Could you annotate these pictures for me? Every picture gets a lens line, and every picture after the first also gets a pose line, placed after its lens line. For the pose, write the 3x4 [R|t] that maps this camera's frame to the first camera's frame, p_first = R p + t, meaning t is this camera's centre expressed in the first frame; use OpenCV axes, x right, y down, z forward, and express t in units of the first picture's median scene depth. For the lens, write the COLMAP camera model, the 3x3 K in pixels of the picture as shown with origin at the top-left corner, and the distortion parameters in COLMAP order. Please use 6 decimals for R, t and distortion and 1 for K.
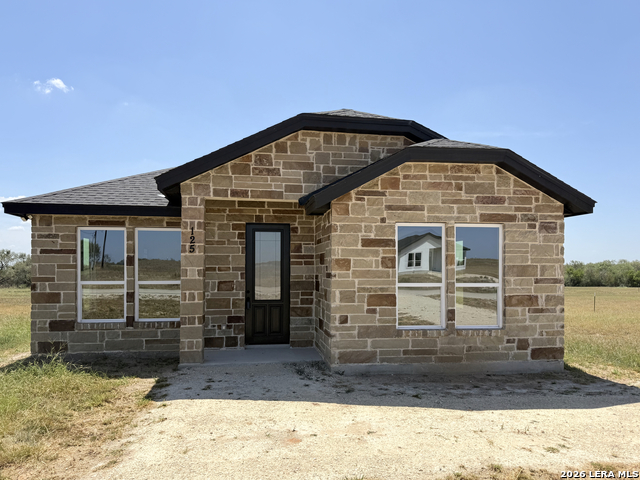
lens RADIAL K [[460.4, 0, 328.4], [0, 460.4, 268.3], [0, 0, 1]] dist [0.058261, -0.078252]
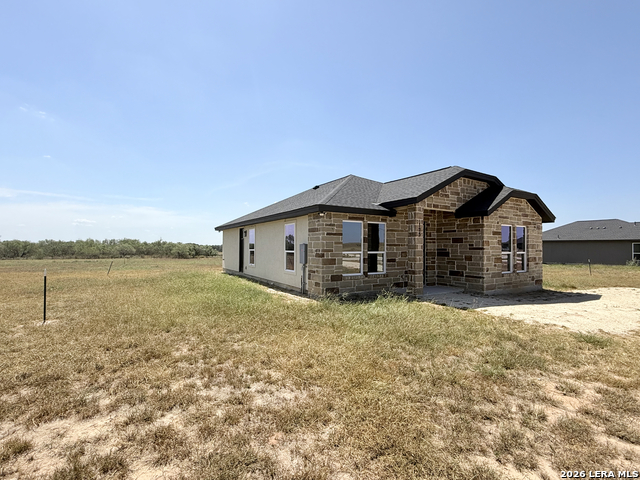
lens RADIAL K [[308.6, 0, 315.7], [0, 308.6, 242.3], [0, 0, 1]] dist [-0.002640, 0.000688]
pose [[0.931040, 0.008698, 0.364814, -1.133680], [-0.006272, 0.999950, -0.007834, 0.002618], [-0.364864, 0.005005, 0.931048, -0.020191]]
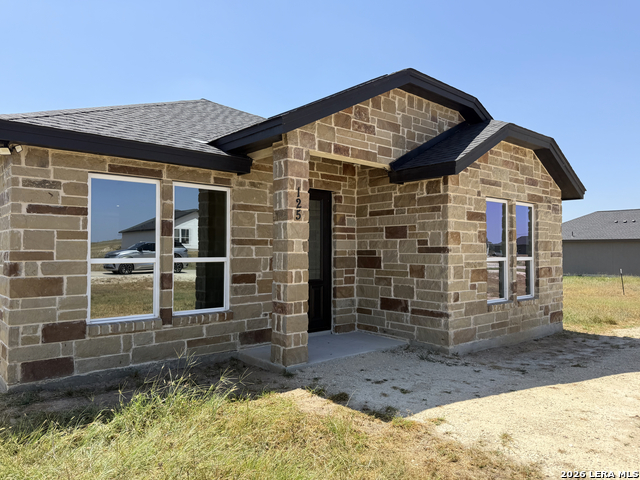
lens RADIAL K [[460.4, 0, 317.9], [0, 460.4, 240.2], [0, 0, 1]] dist [0.058261, -0.078252]
pose [[0.852256, 0.013167, 0.522959, -0.656474], [-0.004855, 0.999839, -0.017262, 0.013012], [-0.523102, 0.012172, 0.852183, 0.324604]]
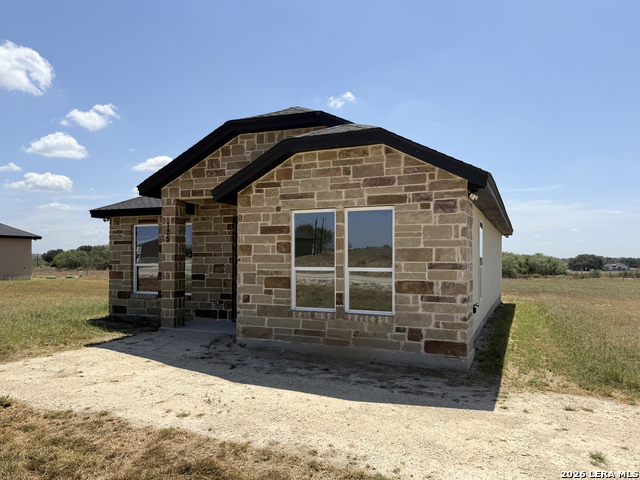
lens RADIAL K [[460.4, 0, 333.1], [0, 460.4, 255.0], [0, 0, 1]] dist [0.058261, -0.078252]
pose [[0.854881, -0.002936, -0.518815, 0.756630], [0.002139, 0.999995, -0.002134, 0.006911], [0.518819, 0.000714, 0.854884, 0.132013]]
